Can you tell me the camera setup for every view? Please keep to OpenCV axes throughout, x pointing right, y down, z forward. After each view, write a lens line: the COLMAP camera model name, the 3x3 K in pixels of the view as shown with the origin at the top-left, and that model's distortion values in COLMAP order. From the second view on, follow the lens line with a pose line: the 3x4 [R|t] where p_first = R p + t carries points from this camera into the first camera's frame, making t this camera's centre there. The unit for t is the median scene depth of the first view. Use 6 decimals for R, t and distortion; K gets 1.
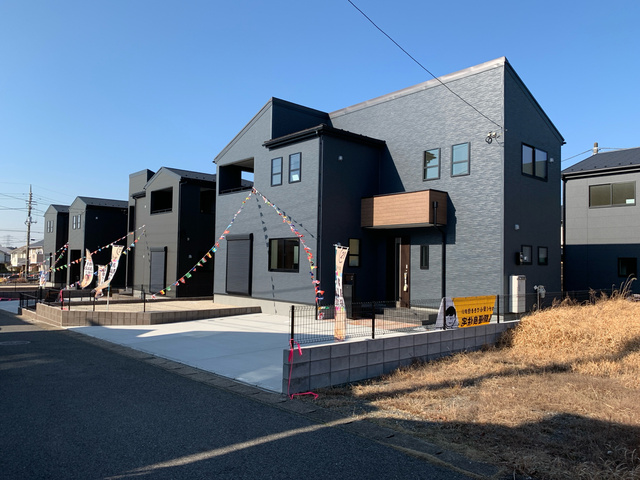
lens RADIAL K [[483.5, 0, 297.8], [0, 483.5, 240.5], [0, 0, 1]] dist [0.008944, -0.008013]
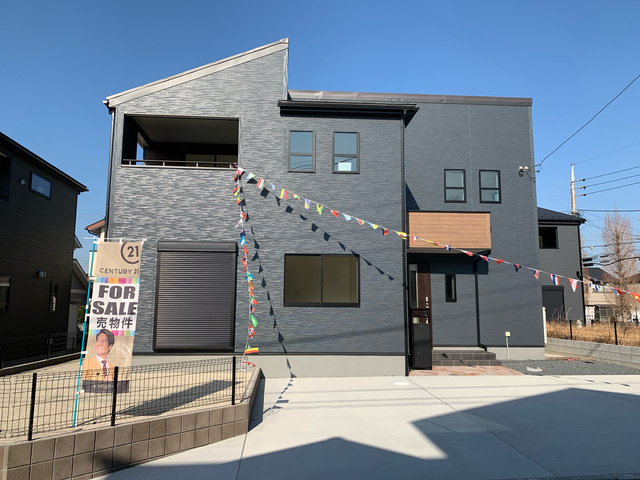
lens RADIAL K [[502.1, 0, 321.7], [0, 502.1, 235.1], [0, 0, 1]] dist [0.012718, -0.003749]
pose [[0.594149, 0.106169, 0.797317, -0.599790], [-0.031253, 0.993549, -0.109009, 0.044775], [-0.803748, 0.039849, 0.593634, 0.637792]]
